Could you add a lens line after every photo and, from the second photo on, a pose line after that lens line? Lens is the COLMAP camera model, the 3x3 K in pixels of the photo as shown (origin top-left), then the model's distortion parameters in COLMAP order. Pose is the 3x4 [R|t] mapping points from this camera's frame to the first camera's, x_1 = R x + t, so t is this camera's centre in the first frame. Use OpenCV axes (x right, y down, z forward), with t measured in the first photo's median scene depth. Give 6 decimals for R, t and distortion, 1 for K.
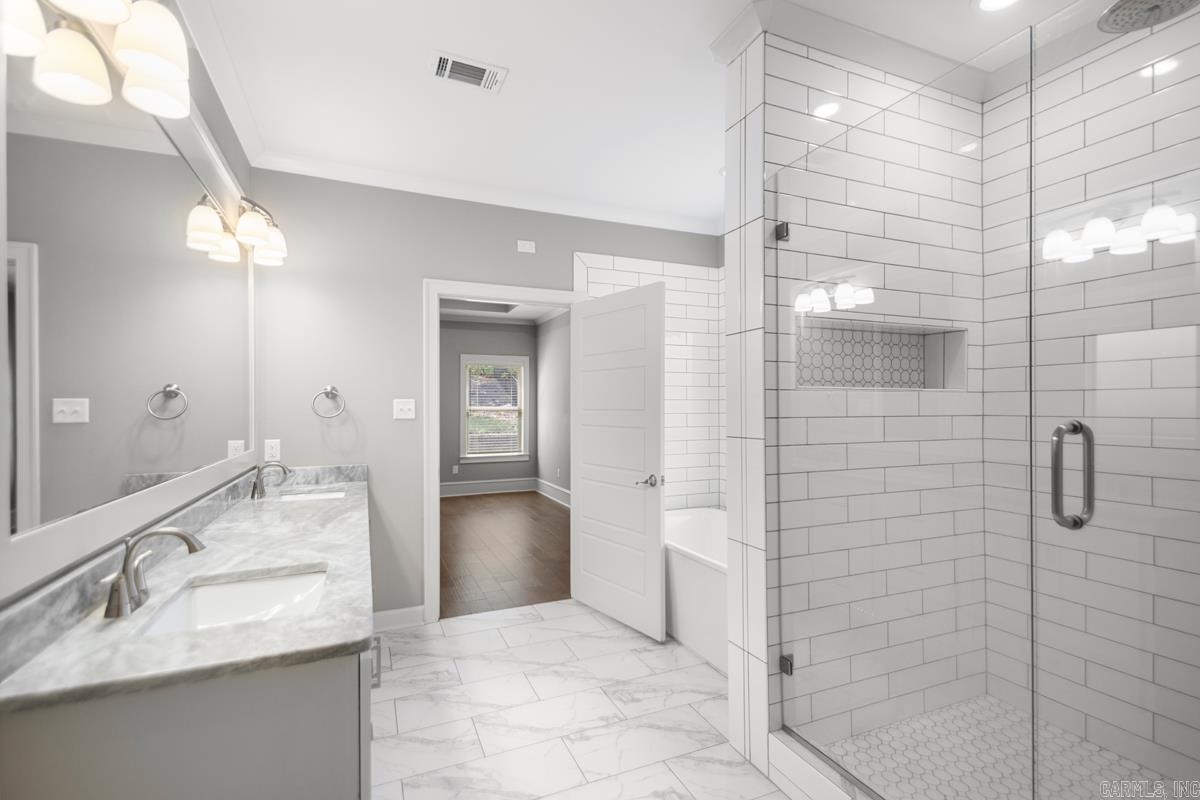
lens RADIAL K [[559.2, 0, 613.5], [0, 559.2, 405.0], [0, 0, 1]] dist [0.036171, -0.012216]
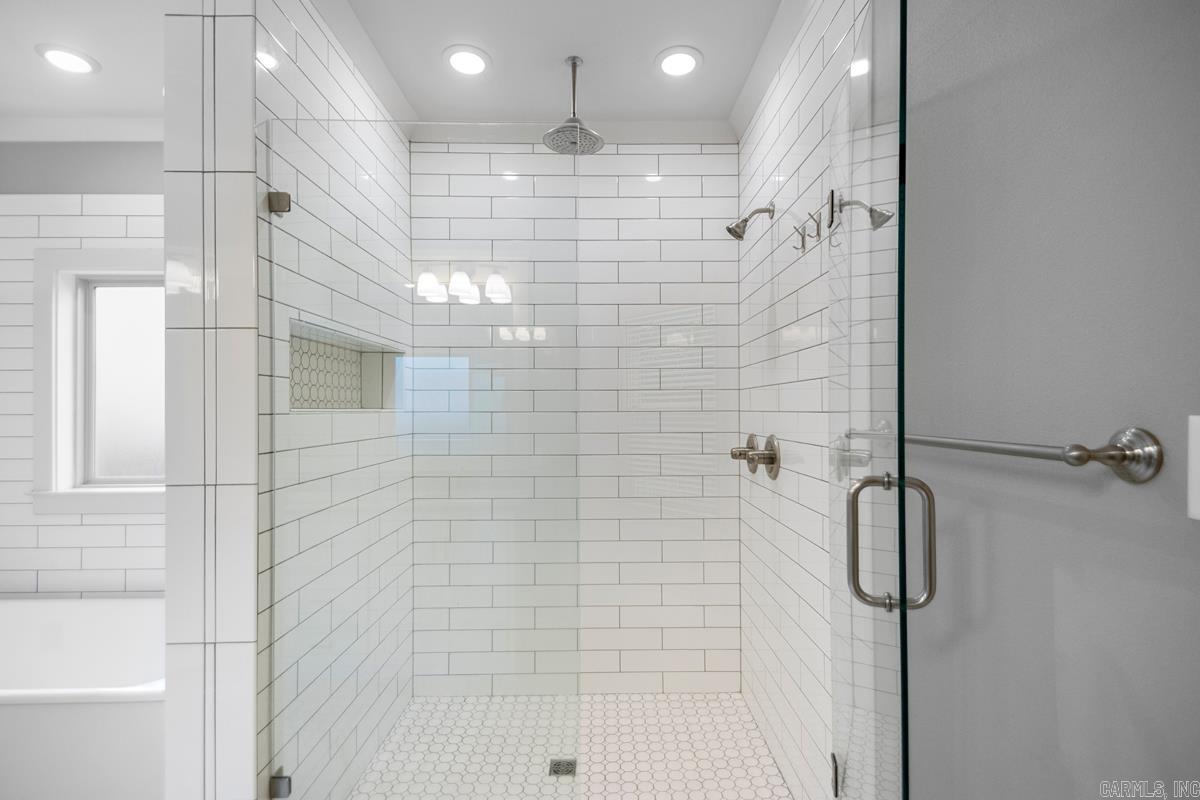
lens RADIAL K [[559.2, 0, 613.5], [0, 559.2, 405.0], [0, 0, 1]] dist [0.036171, -0.012216]
pose [[0.403930, 0.009778, 0.914738, -0.205609], [0.000814, 0.999939, -0.011048, -0.031057], [-0.914790, 0.005207, 0.403897, 0.288146]]
